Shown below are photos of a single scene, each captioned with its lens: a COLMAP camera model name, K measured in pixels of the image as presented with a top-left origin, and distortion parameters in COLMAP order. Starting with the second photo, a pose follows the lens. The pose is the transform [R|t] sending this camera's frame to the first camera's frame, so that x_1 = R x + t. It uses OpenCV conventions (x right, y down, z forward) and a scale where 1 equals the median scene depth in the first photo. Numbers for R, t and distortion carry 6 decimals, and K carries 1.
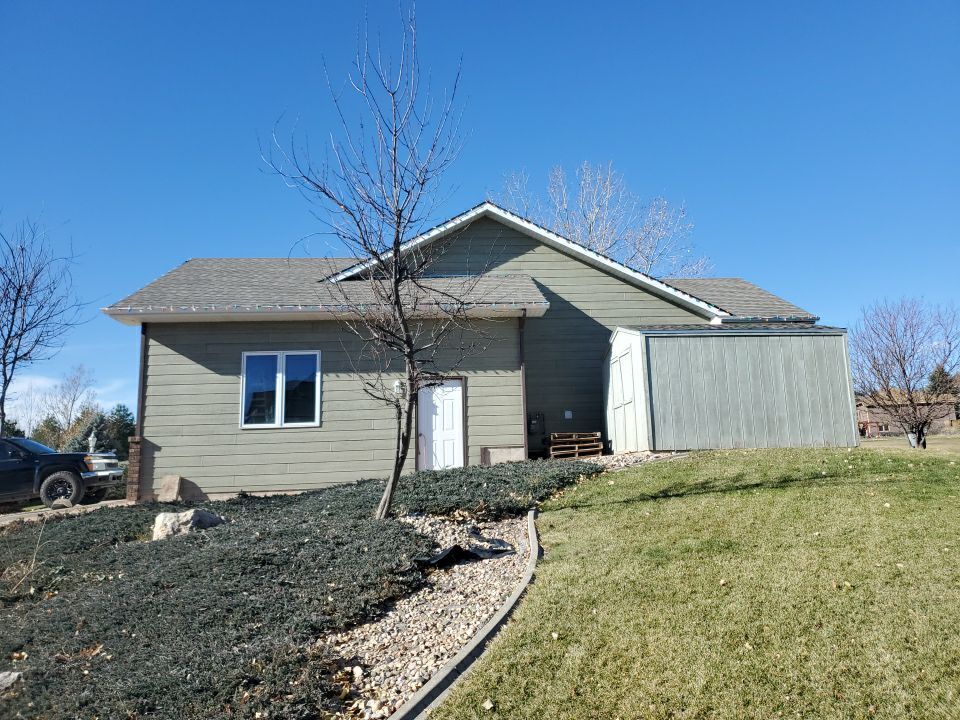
lens RADIAL K [[729.8, 0, 484.3], [0, 729.8, 361.8], [0, 0, 1]] dist [0.049362, -0.066389]
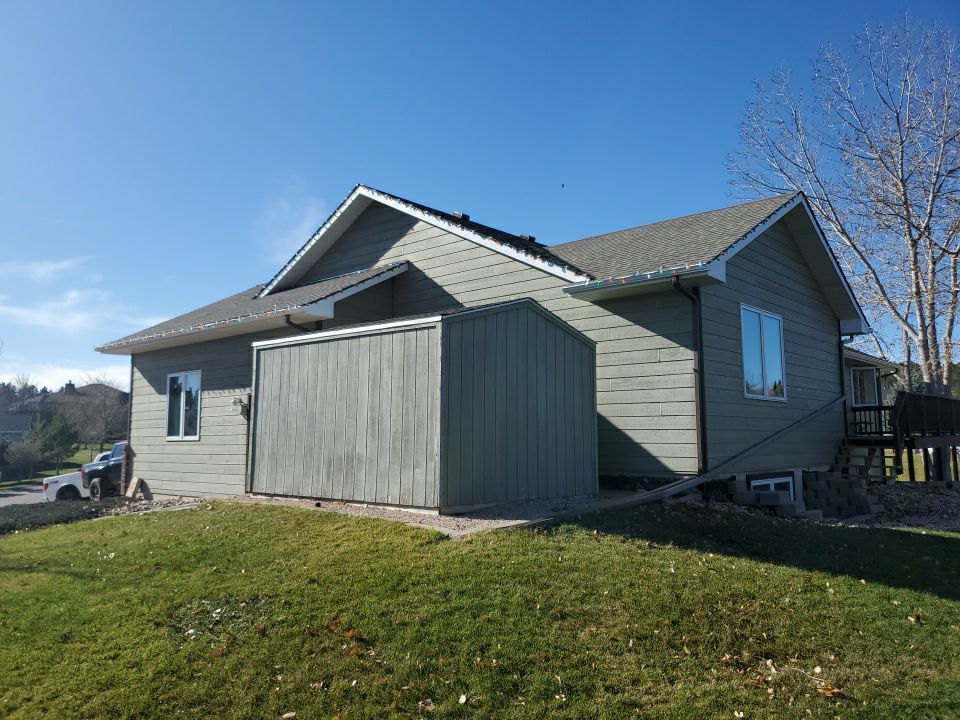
lens RADIAL K [[738.3, 0, 479.5], [0, 738.3, 379.4], [0, 0, 1]] dist [0.084709, -0.115653]
pose [[0.694120, -0.029981, -0.719235, 0.860873], [0.084703, 0.995593, 0.040245, -0.010797], [0.714859, -0.088856, 0.693600, 0.536472]]
